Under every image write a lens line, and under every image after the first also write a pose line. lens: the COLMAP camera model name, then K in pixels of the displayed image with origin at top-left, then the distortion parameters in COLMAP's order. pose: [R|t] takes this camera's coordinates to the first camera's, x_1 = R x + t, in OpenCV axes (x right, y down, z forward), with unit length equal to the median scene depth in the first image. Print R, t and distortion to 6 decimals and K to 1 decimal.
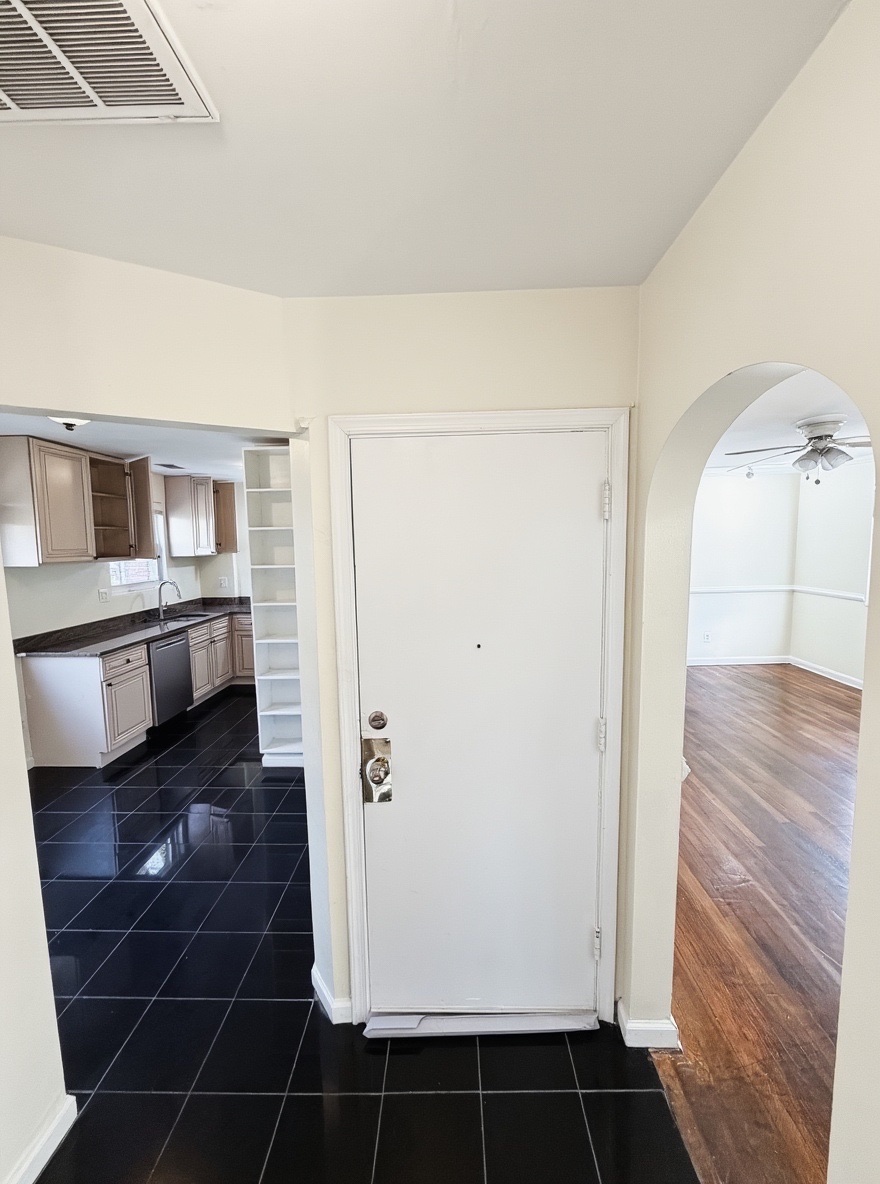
lens RADIAL K [[470.2, 0, 440.0], [0, 470.2, 592.0], [0, 0, 1]] dist [0.000542, 0.000030]
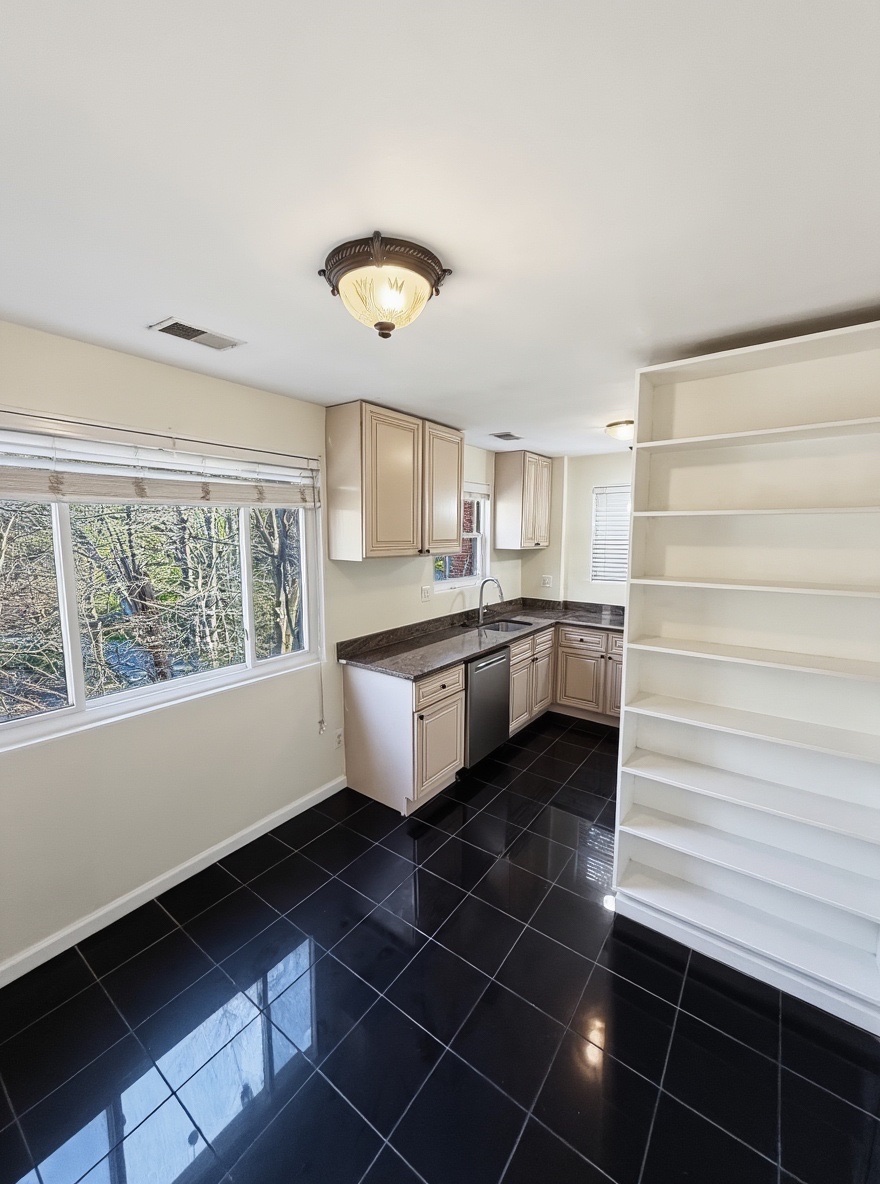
lens RADIAL K [[470.2, 0, 440.0], [0, 470.2, 592.0], [0, 0, 1]] dist [0.000542, 0.000030]
pose [[0.818313, 0.086273, -0.568261, -0.216830], [-0.072293, 0.996268, 0.047150, -0.040030], [0.570208, 0.002498, 0.821497, 0.324075]]
